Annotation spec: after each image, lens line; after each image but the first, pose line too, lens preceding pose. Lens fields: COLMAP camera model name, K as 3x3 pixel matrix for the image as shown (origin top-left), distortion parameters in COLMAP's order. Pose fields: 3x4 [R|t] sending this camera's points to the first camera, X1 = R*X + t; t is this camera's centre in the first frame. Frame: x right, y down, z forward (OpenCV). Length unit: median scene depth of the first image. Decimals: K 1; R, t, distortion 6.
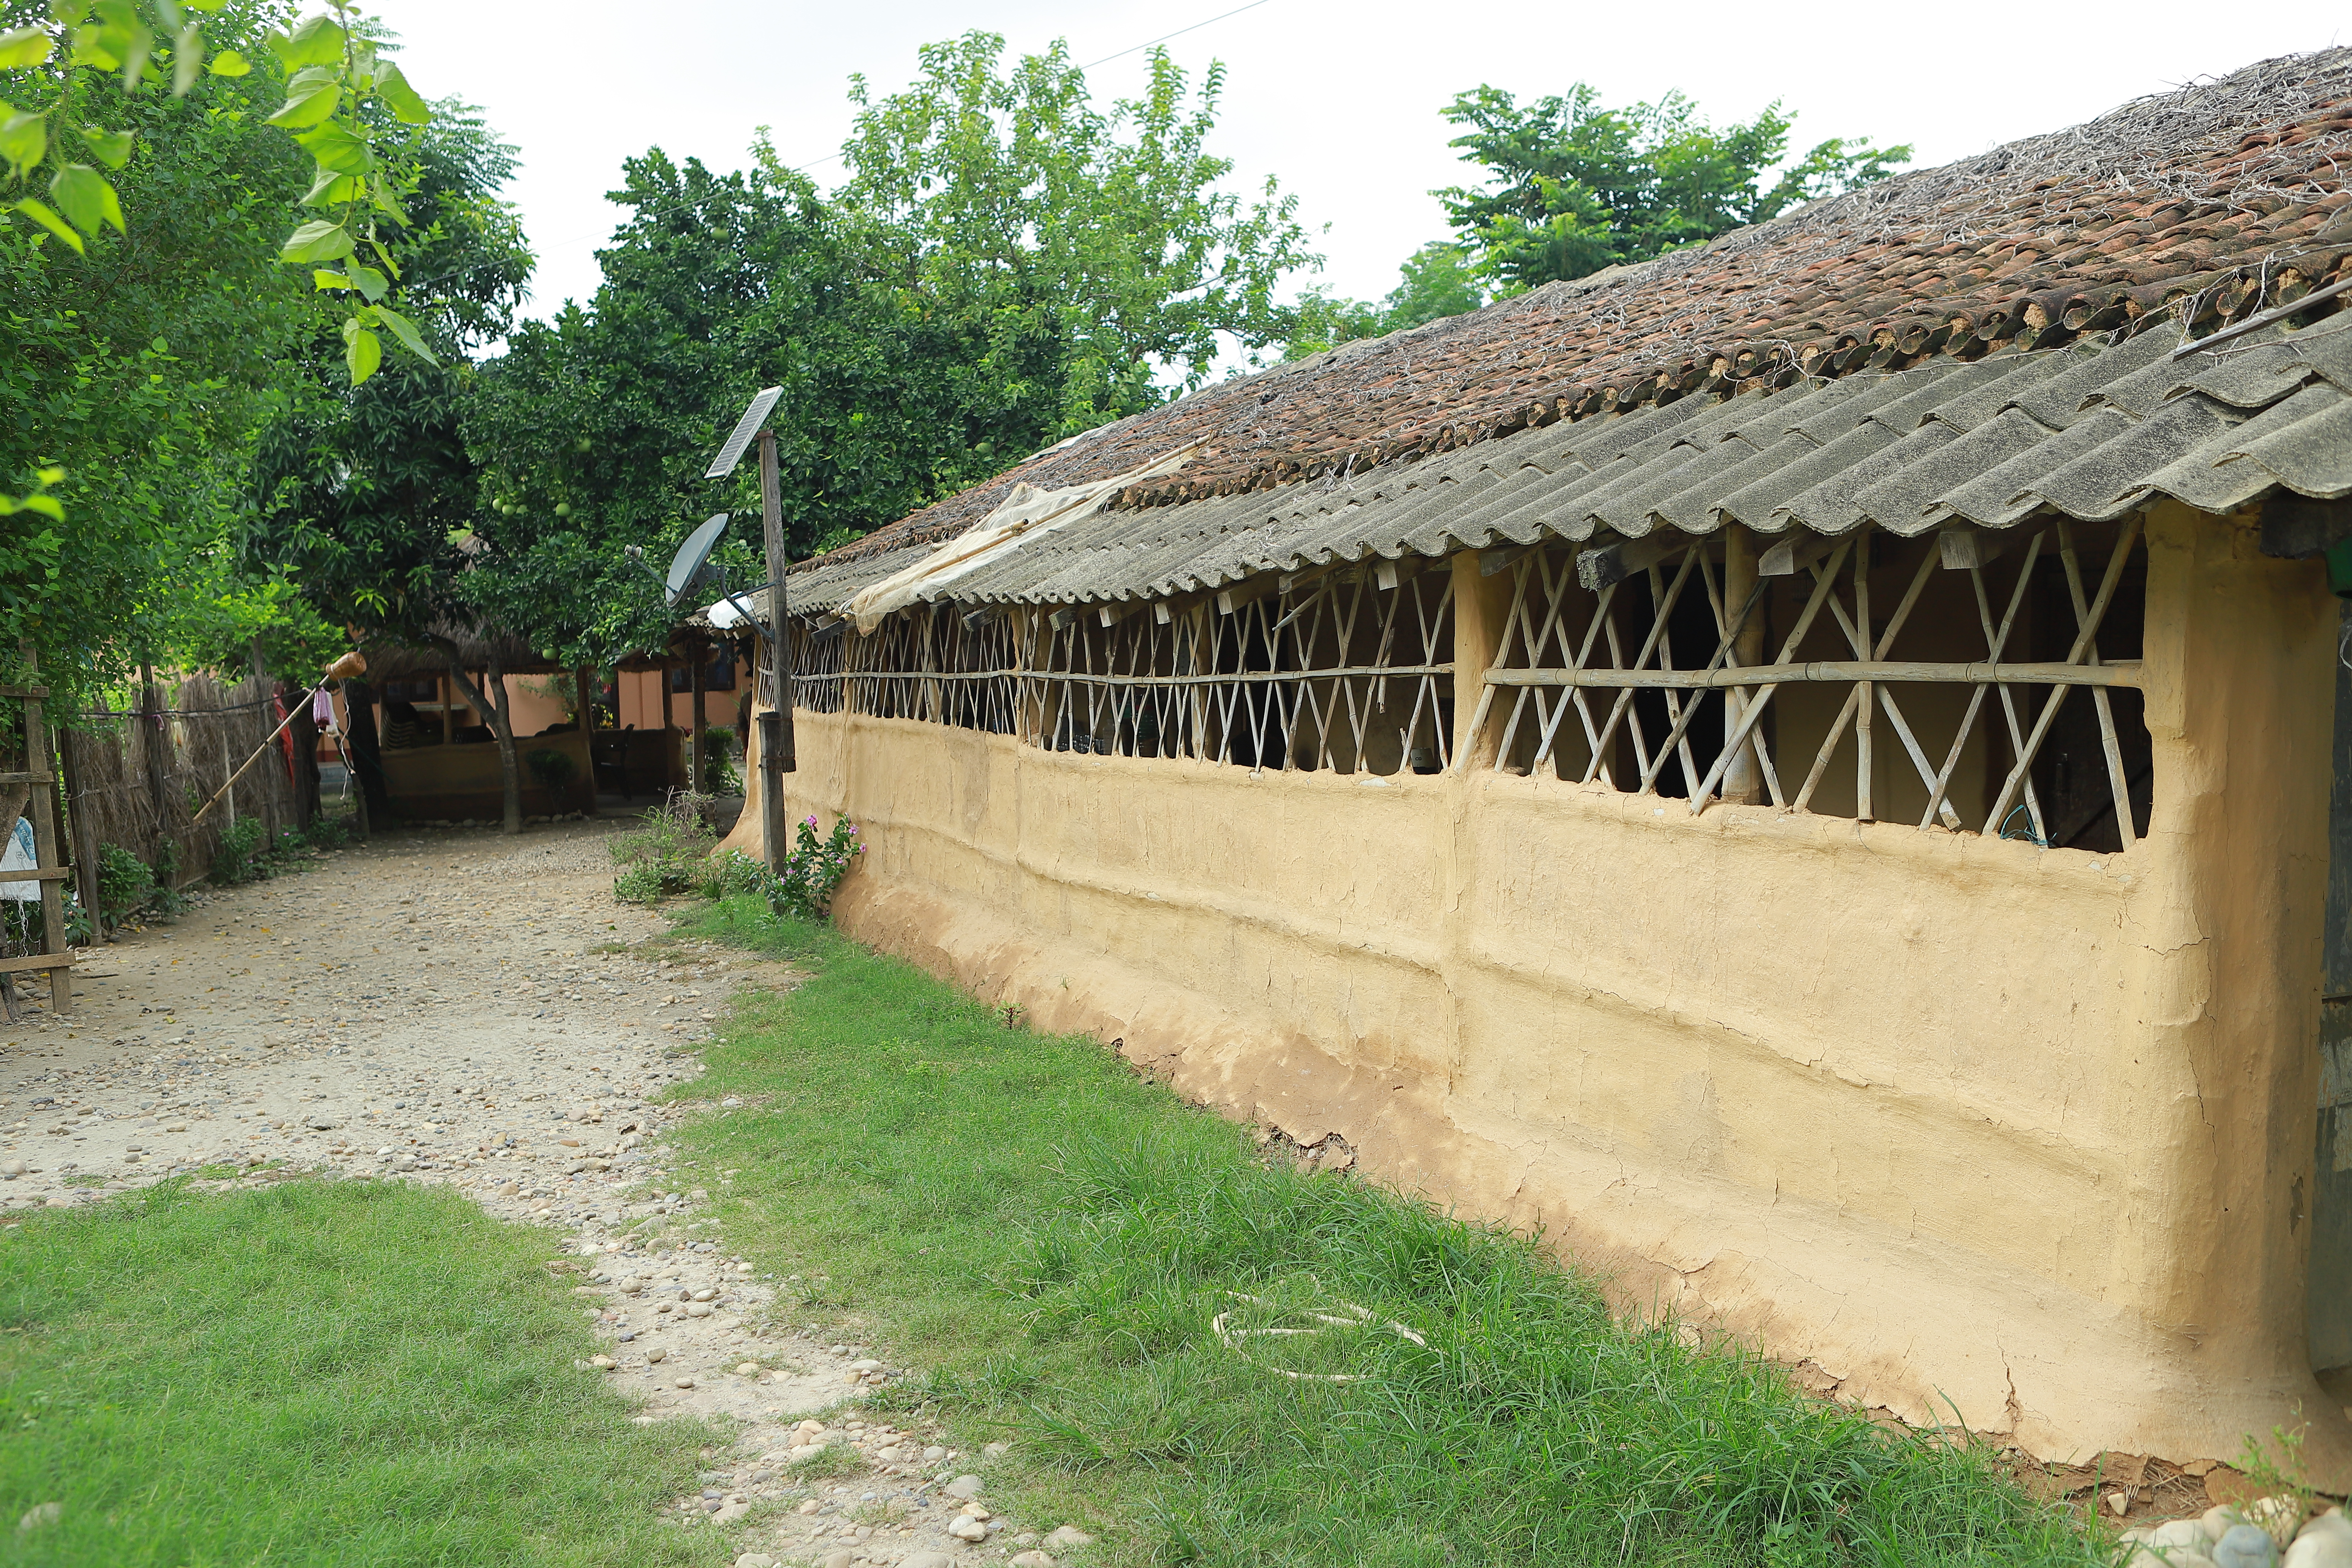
lens RADIAL K [[1980.3, 0, 1164.3], [0, 1980.3, 788.1], [0, 0, 1]] dist [-0.091360, 0.112768]
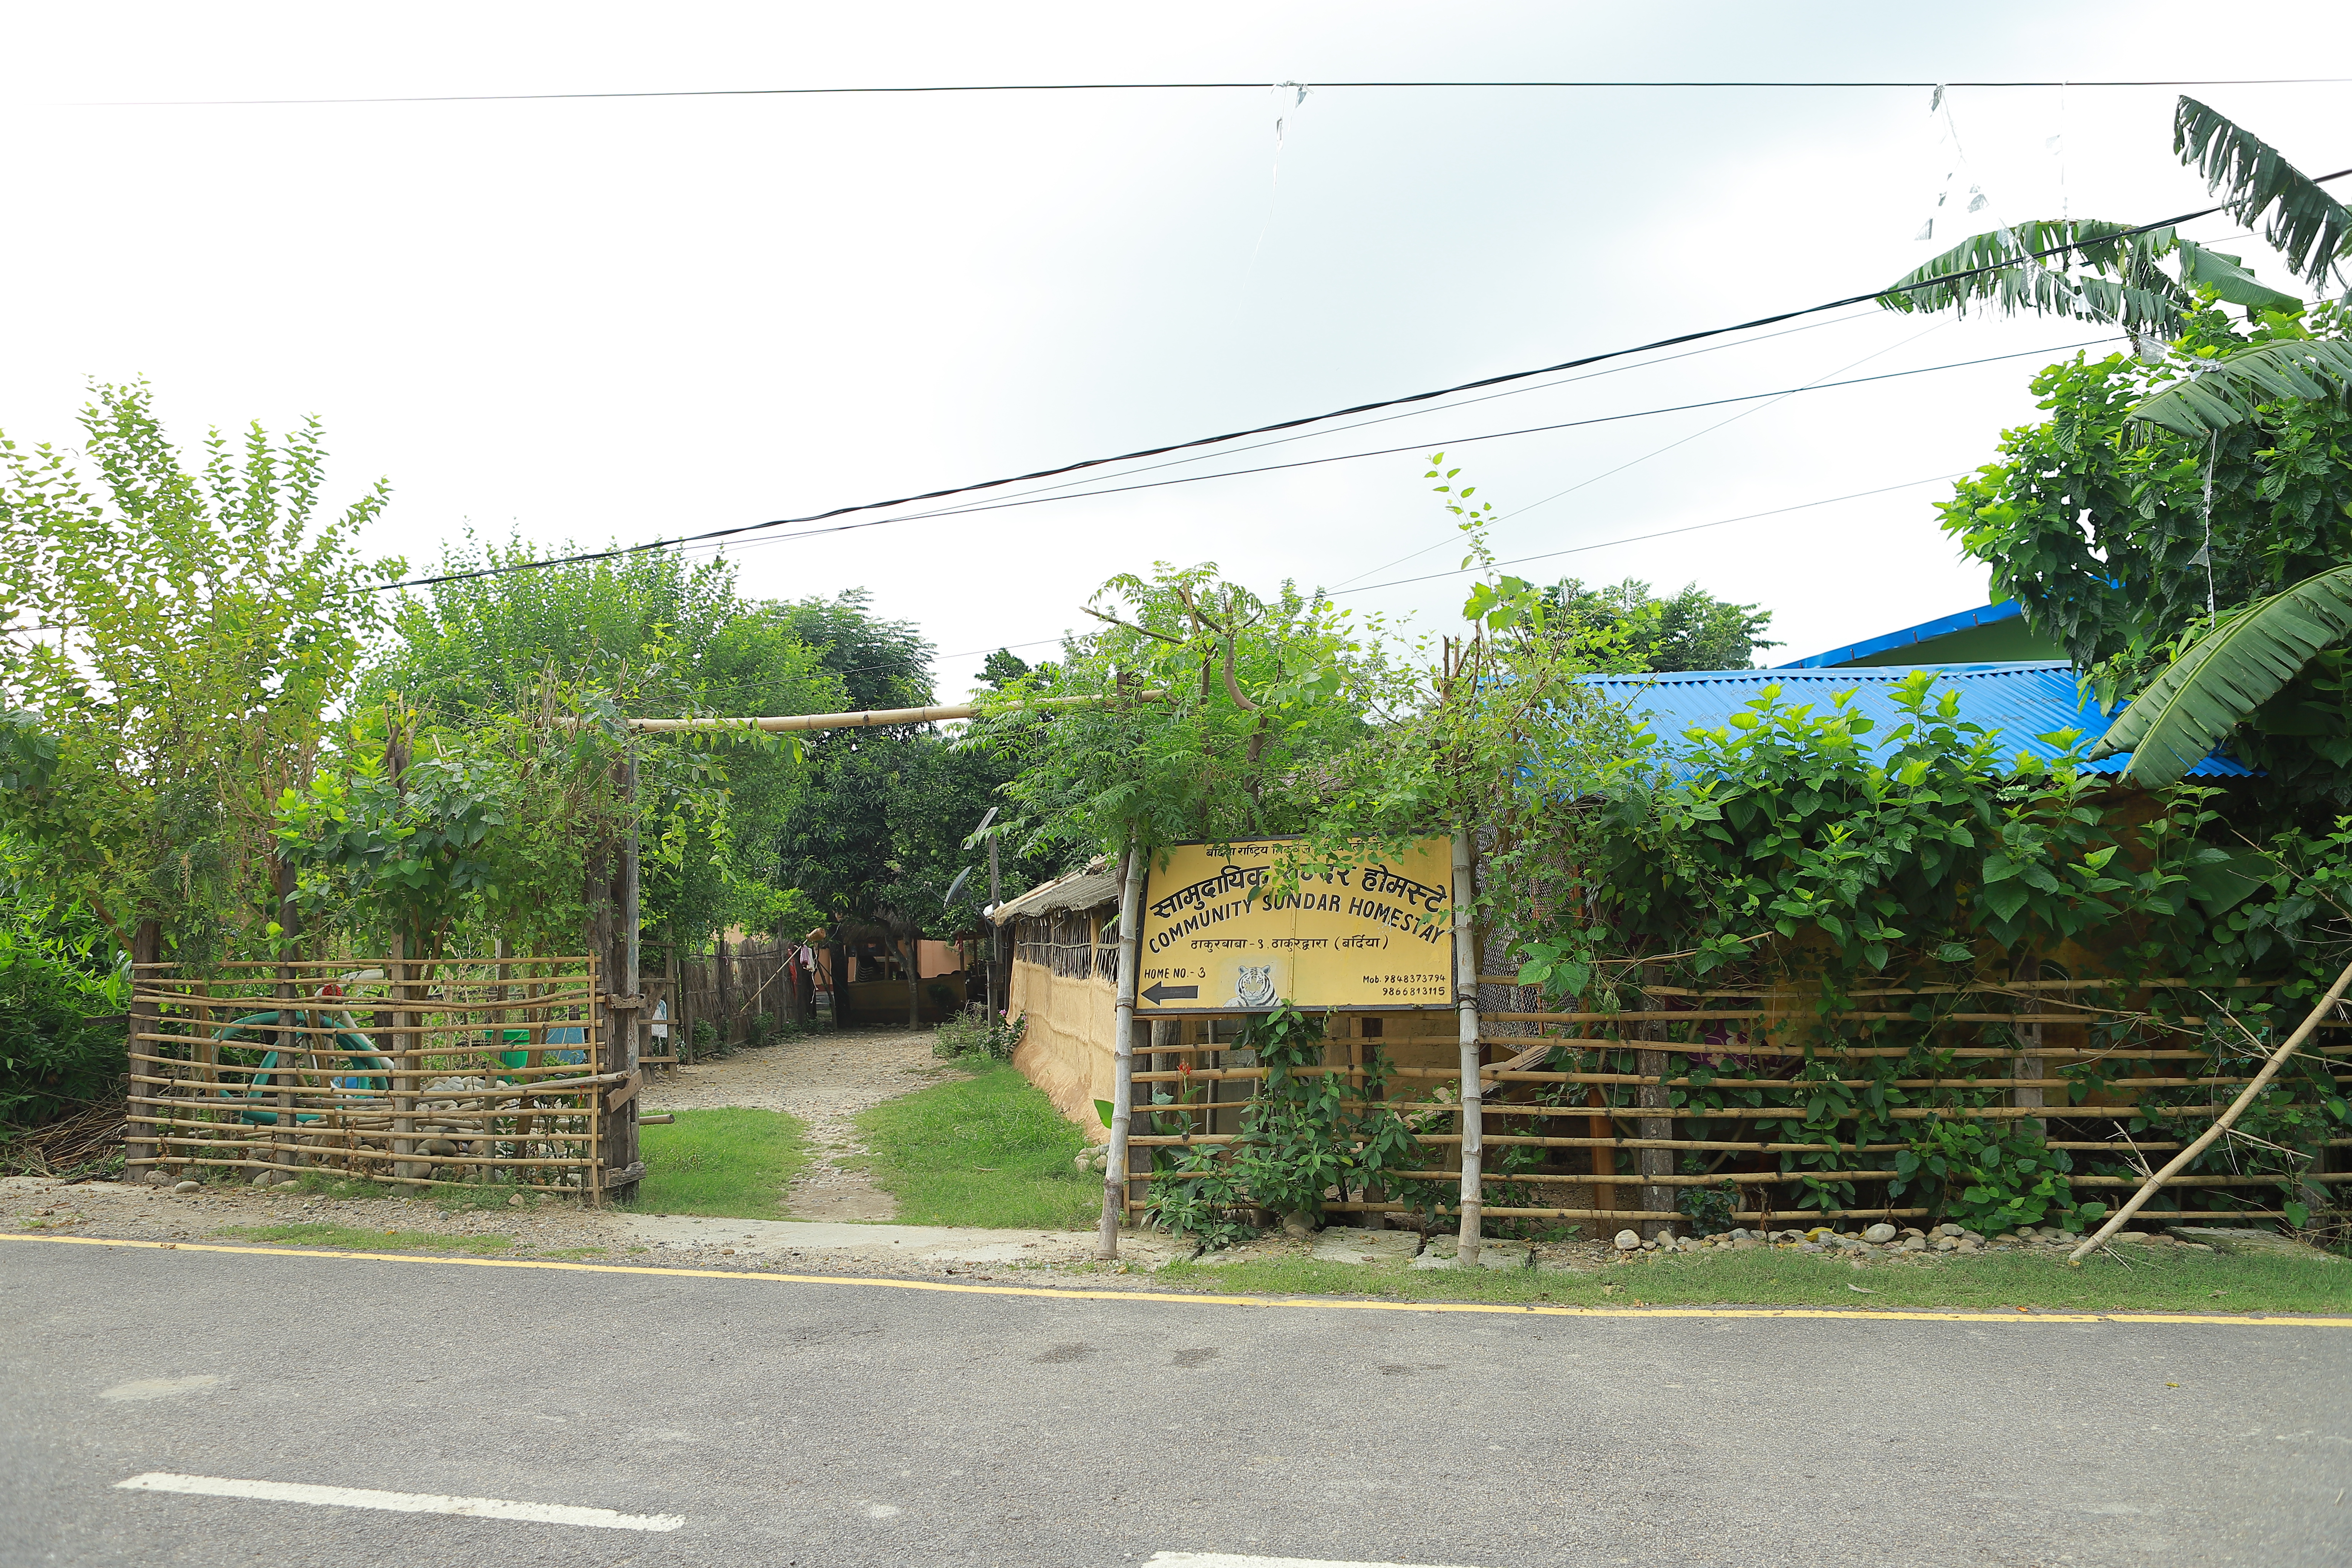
lens RADIAL K [[2193.7, 0, 1176.0], [0, 2193.7, 784.0], [0, 0, 1]] dist [-0.000389, 0.000040]
pose [[0.953387, -0.004348, -0.301719, 1.131693], [-0.036184, 0.991034, -0.128618, 0.110928], [0.299573, 0.133541, 0.944681, -1.900305]]
